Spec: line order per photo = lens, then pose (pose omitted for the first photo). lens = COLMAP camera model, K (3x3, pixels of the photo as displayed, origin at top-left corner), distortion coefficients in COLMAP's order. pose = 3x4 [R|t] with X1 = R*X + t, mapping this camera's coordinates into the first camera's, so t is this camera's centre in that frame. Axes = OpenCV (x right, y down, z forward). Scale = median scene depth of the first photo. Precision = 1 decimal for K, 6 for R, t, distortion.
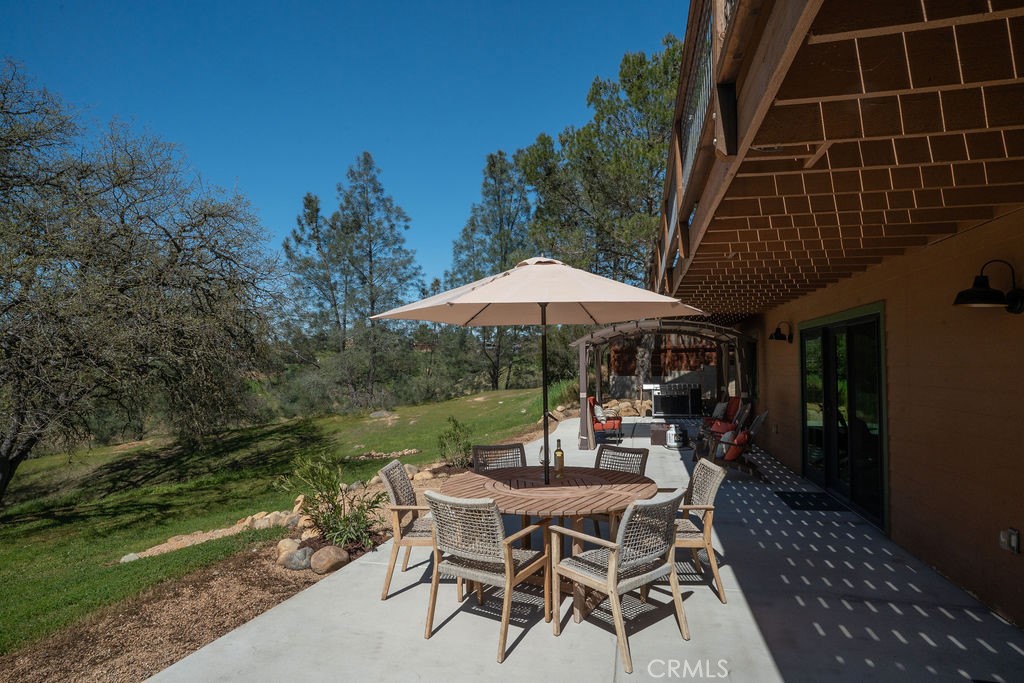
lens RADIAL K [[557.9, 0, 511.0], [0, 557.9, 341.8], [0, 0, 1]] dist [-0.049151, 0.033553]
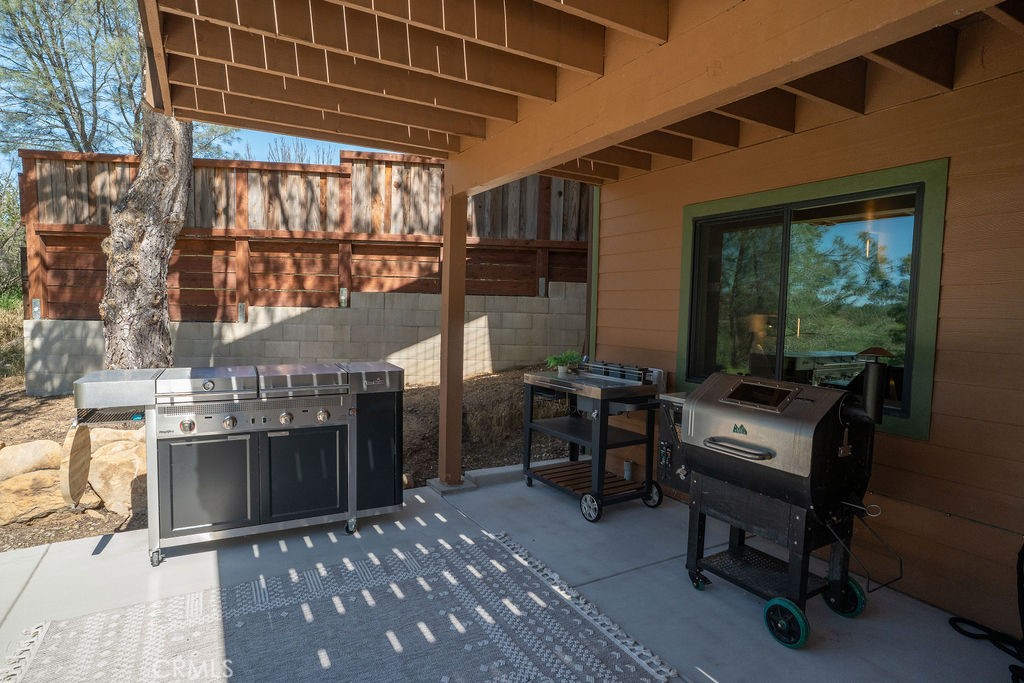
lens RADIAL K [[557.9, 0, 506.9], [0, 557.9, 340.2], [0, 0, 1]] dist [-0.049151, 0.033553]
pose [[0.735976, -0.016607, 0.676803, 0.183272], [-0.051969, 0.995364, 0.080936, 0.037869], [-0.675010, -0.094739, 0.731701, 0.663615]]
